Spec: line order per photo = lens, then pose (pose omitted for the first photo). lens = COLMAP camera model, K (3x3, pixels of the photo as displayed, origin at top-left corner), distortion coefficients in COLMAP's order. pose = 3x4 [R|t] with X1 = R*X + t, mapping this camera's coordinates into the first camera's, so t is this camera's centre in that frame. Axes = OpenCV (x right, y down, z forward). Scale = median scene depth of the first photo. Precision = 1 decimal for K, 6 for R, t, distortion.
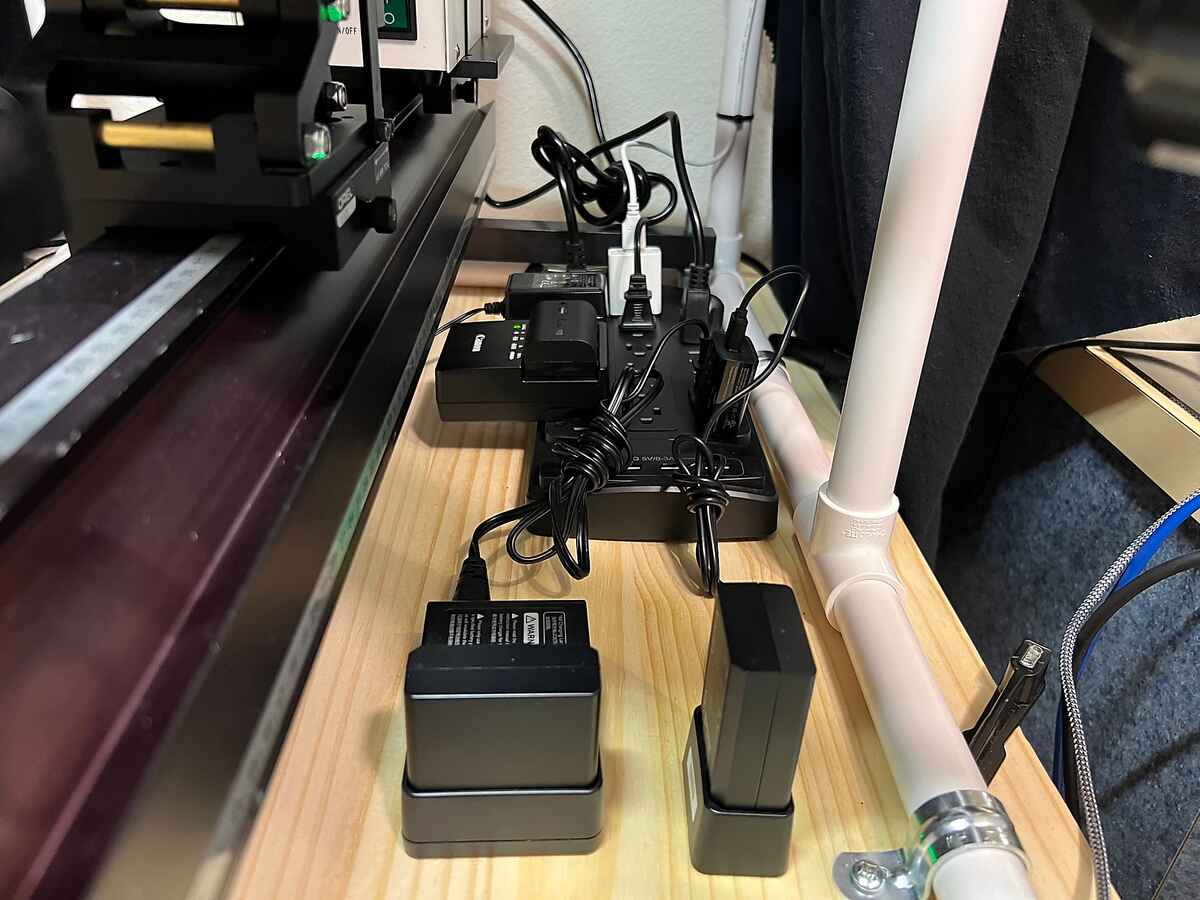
lens RADIAL K [[913.9, 0, 600.0], [0, 913.9, 450.0], [0, 0, 1]] dist [0.010171, -0.018640]
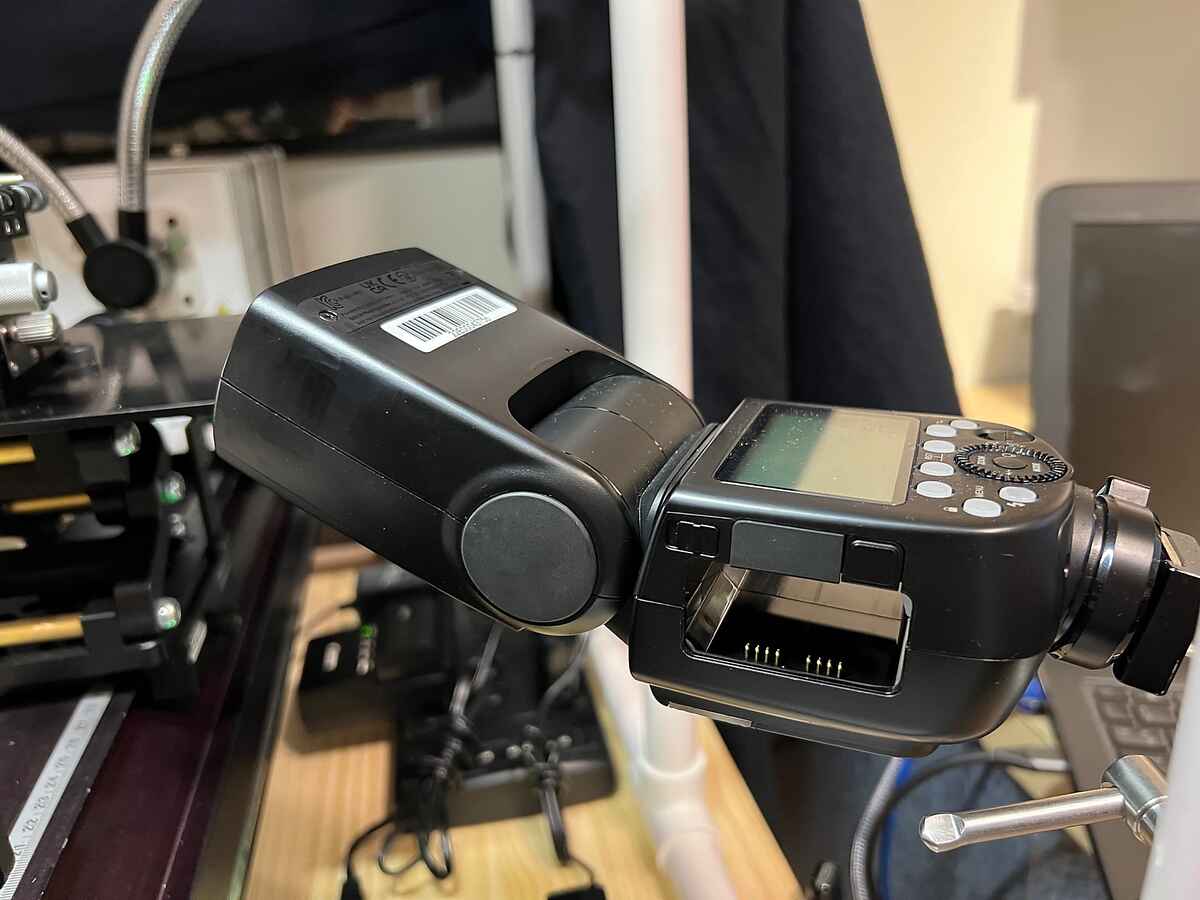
lens RADIAL K [[927.8, 0, 616.2], [0, 927.8, 450.4], [0, 0, 1]] dist [0.009694, -0.035049]
pose [[0.976707, -0.151209, 0.152247, 0.075637], [0.174000, 0.973320, -0.149574, -0.141880], [-0.125568, 0.172581, 0.976959, -0.208559]]
